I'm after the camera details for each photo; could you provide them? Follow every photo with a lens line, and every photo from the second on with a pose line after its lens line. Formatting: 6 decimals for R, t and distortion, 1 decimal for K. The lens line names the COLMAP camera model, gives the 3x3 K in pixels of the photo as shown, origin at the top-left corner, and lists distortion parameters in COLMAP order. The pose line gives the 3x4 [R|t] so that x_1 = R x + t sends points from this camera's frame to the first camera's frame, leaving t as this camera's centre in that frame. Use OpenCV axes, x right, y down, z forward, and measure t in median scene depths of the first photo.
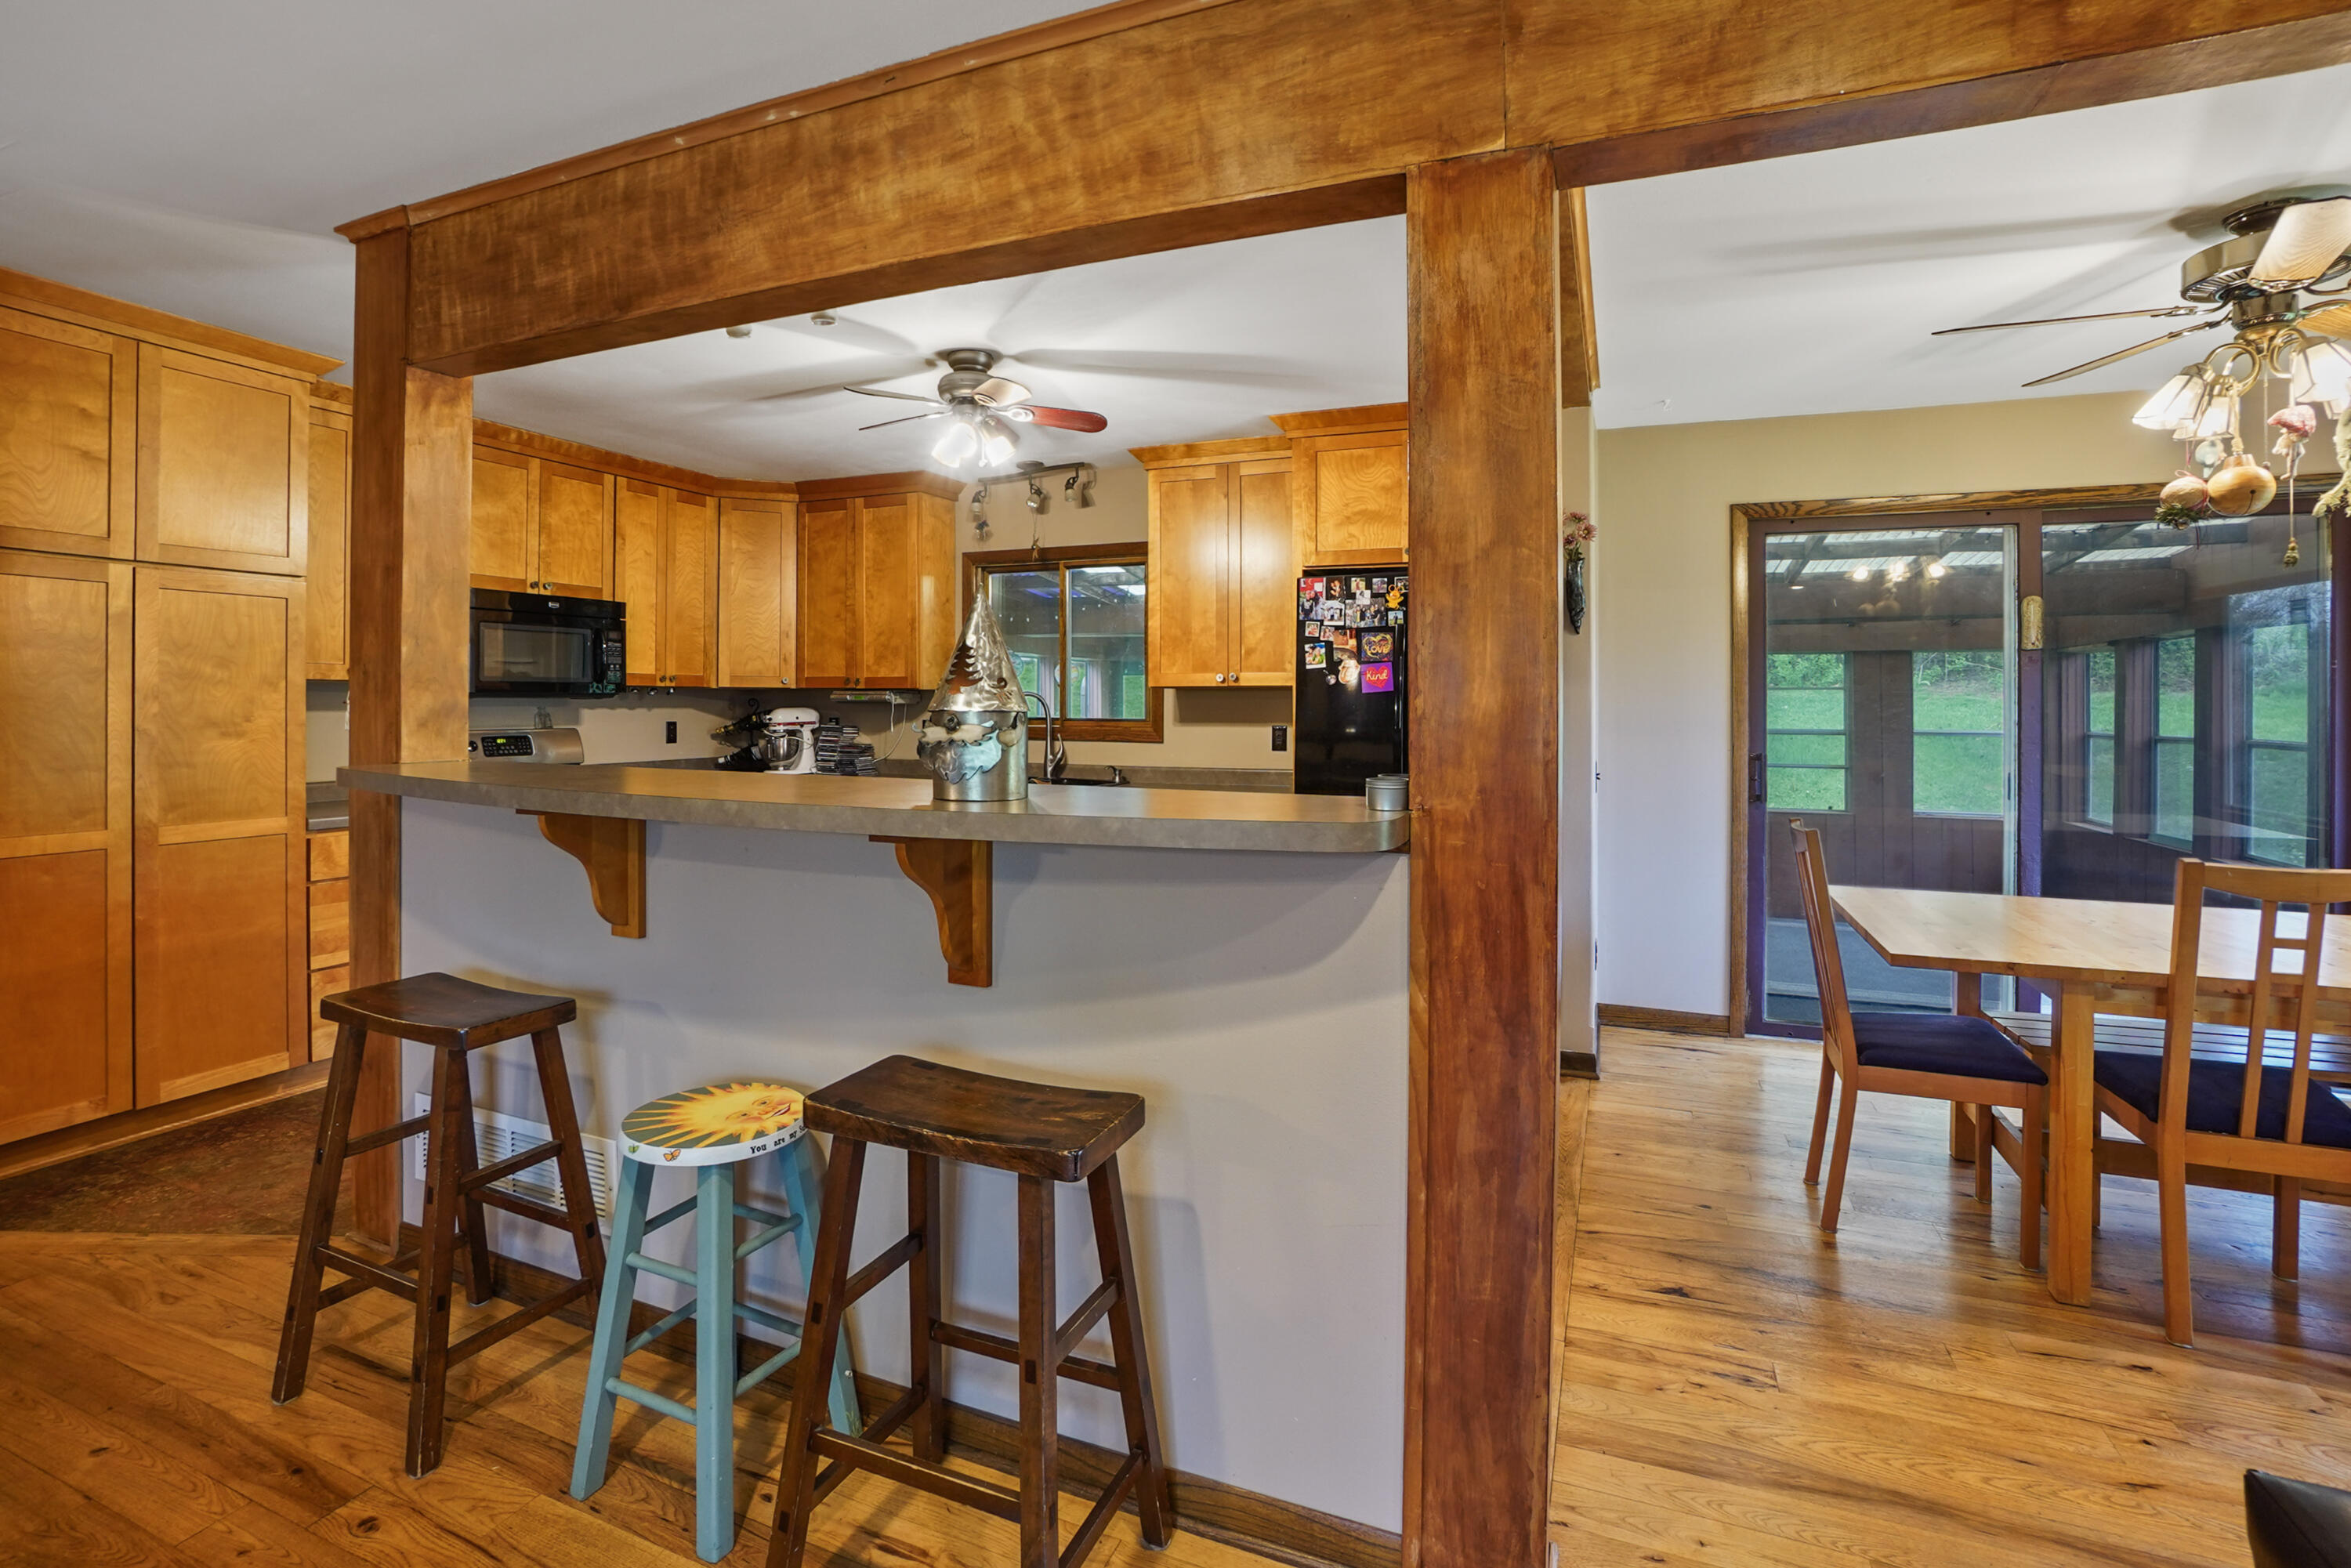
lens RADIAL K [[1085.0, 0, 1133.3], [0, 1085.0, 700.3], [0, 0, 1]] dist [-0.058561, 0.021385]
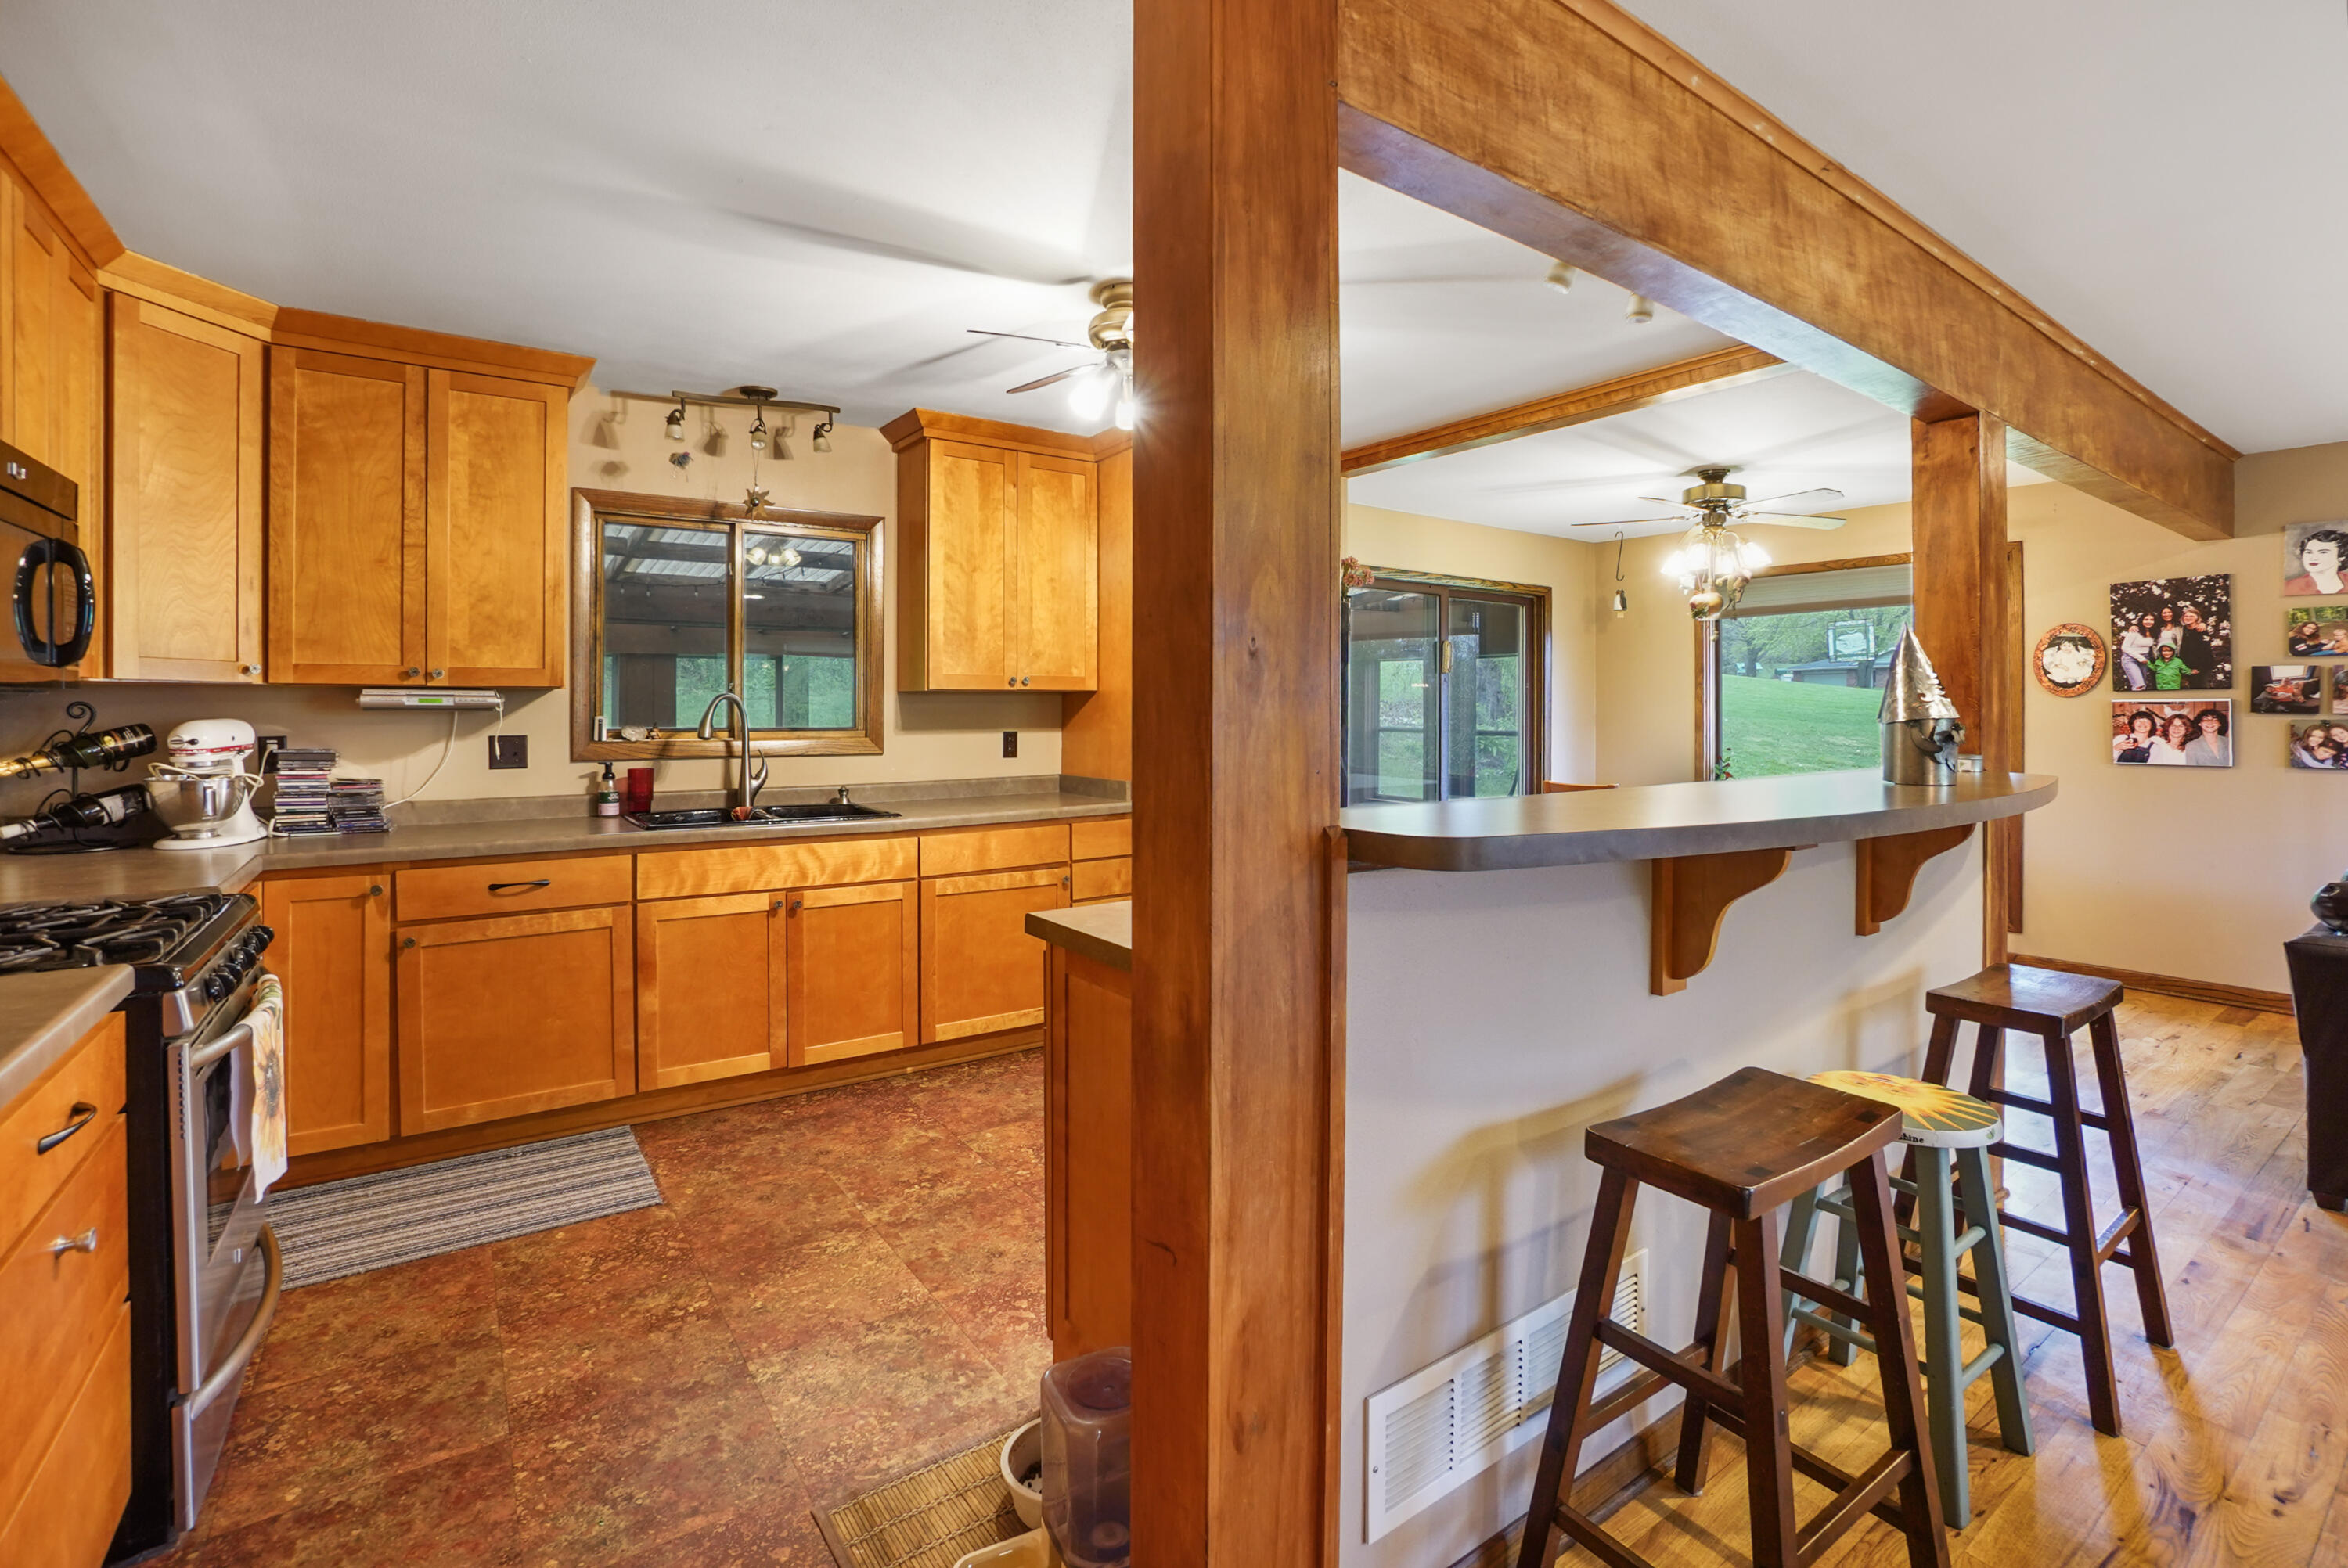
lens RADIAL K [[1083.5, 0, 1131.9], [0, 1083.5, 700.4], [0, 0, 1]] dist [-0.058561, 0.021385]
pose [[0.527059, 0.001952, 0.849827, -0.737786], [-0.001876, 0.999998, -0.001133, -0.003370], [-0.849827, -0.000997, 0.527061, 0.480214]]
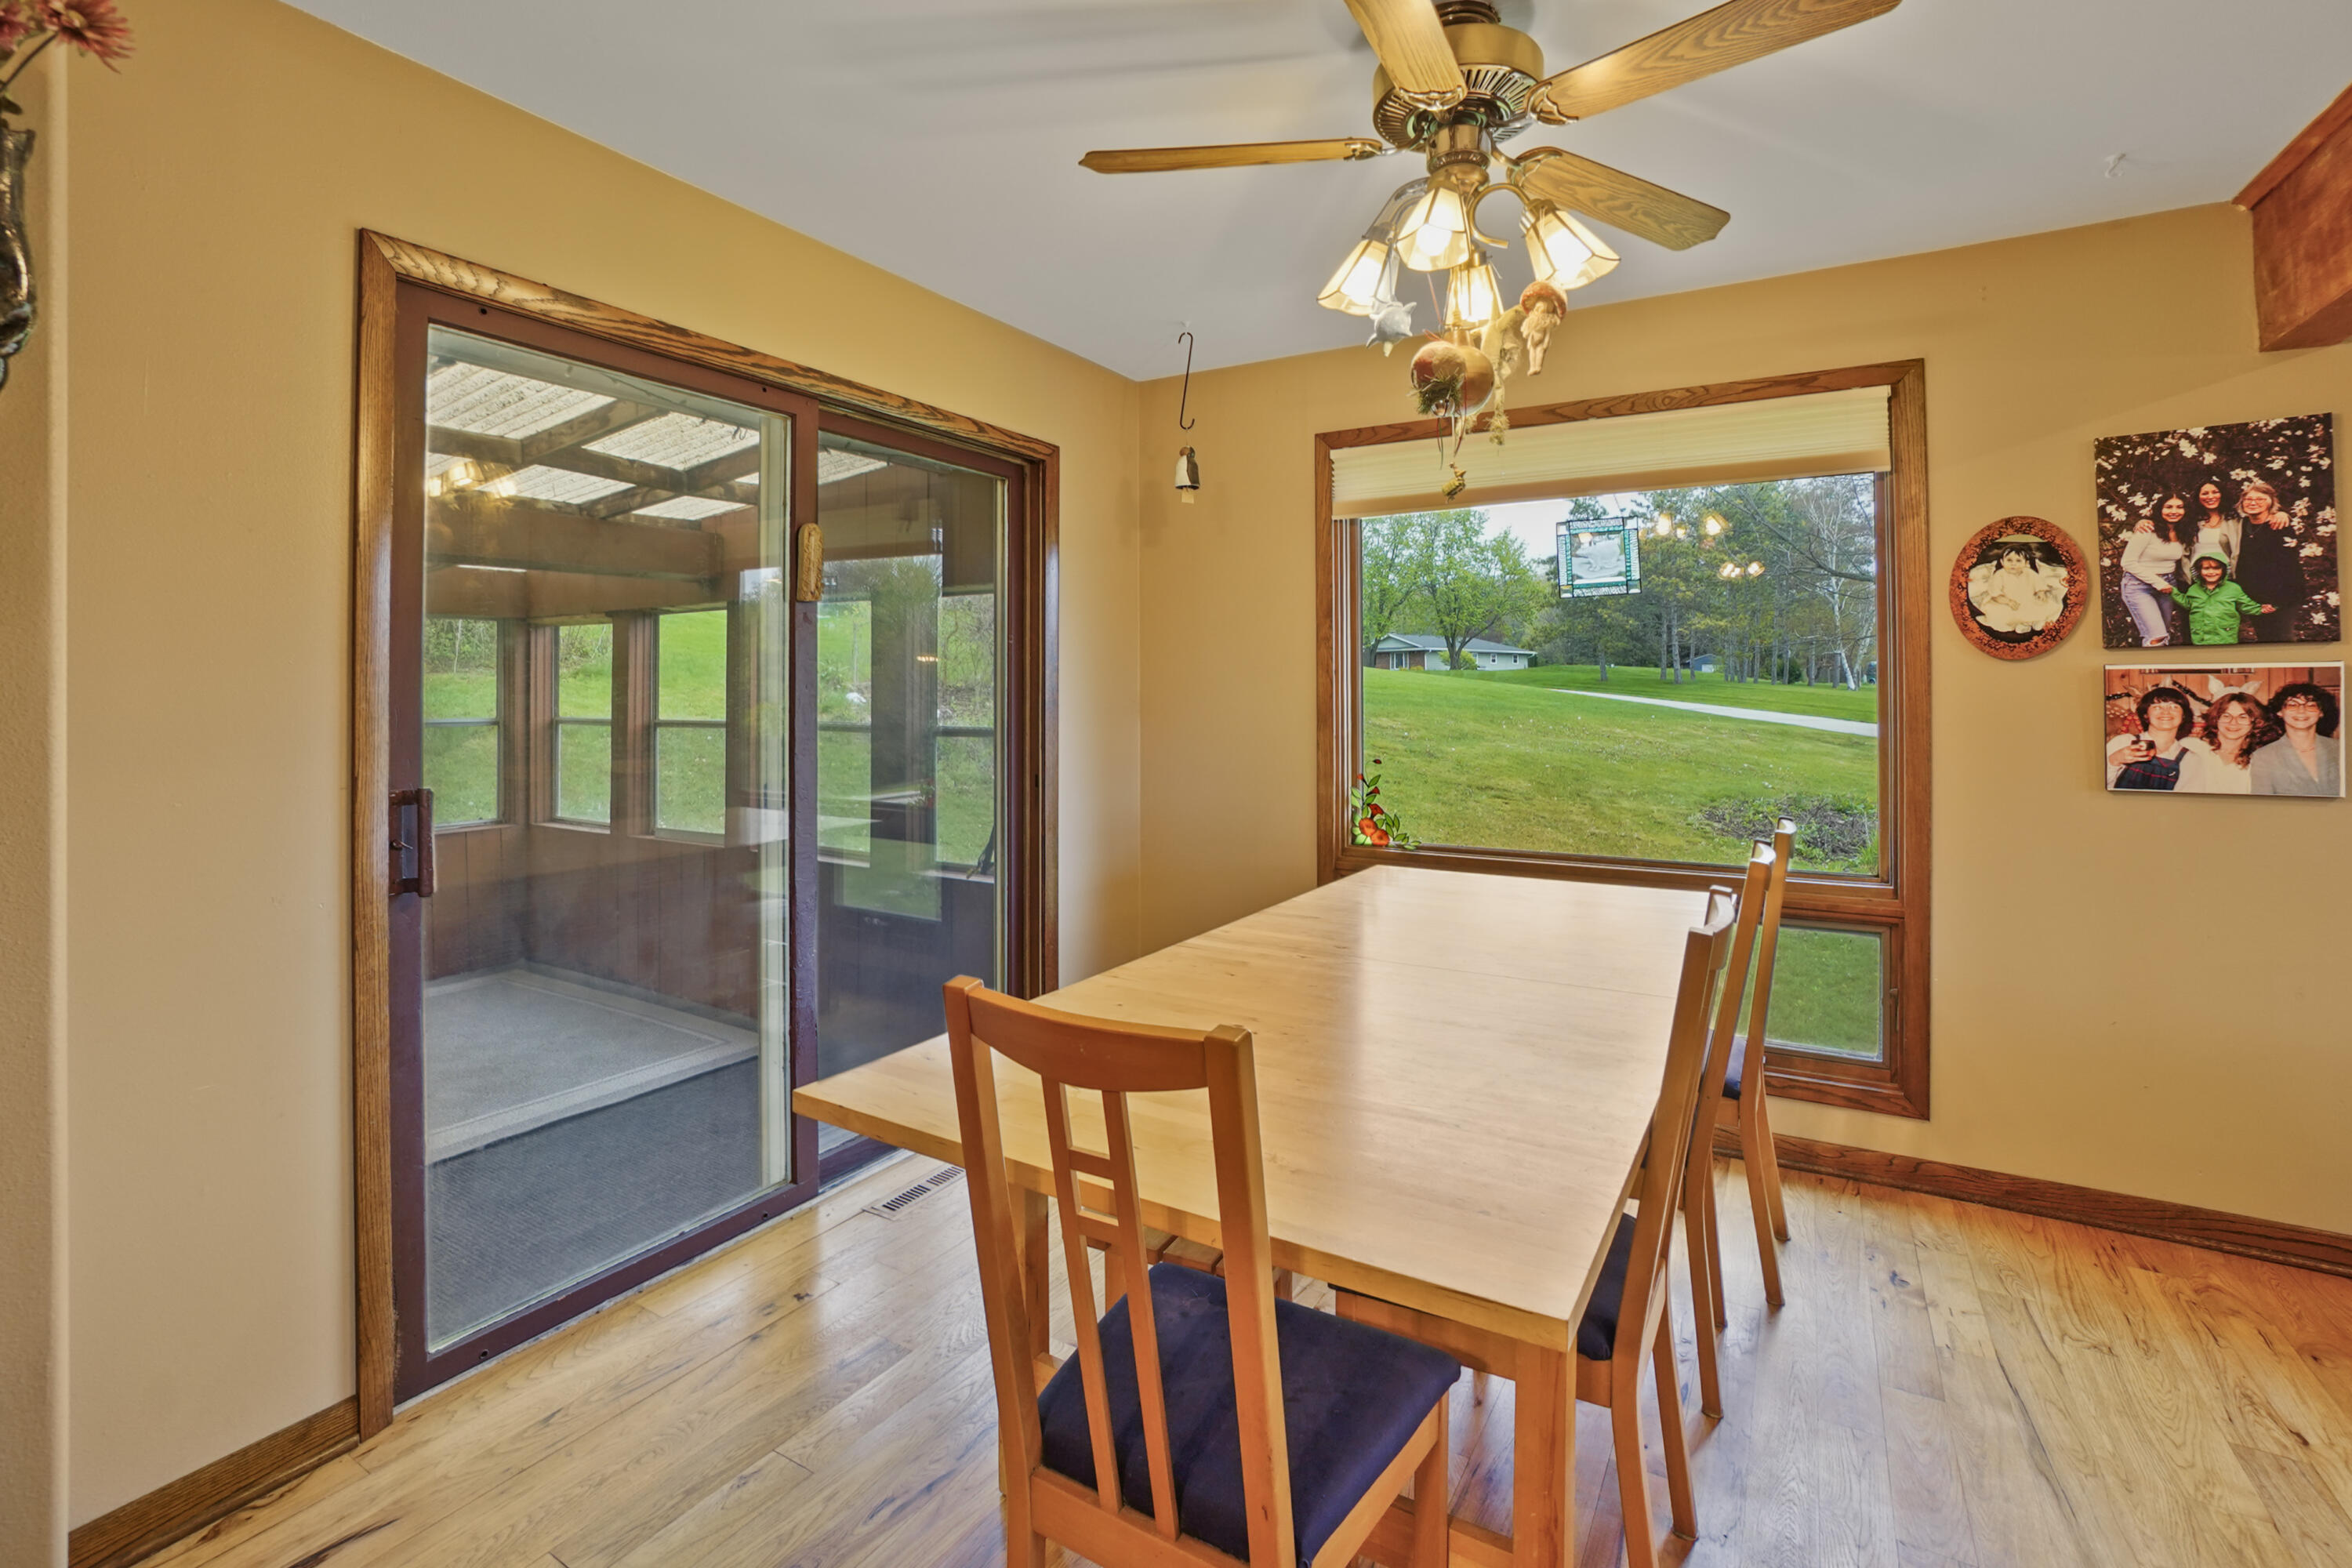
lens RADIAL K [[1075.5, 0, 1157.5], [0, 1075.5, 677.0], [0, 0, 1]] dist [-0.052155, 0.021293]
pose [[0.112603, 0.008296, 0.993605, 0.169405], [-0.002384, 0.999965, -0.008079, 0.005076], [-0.993637, -0.001459, 0.112619, 0.629347]]
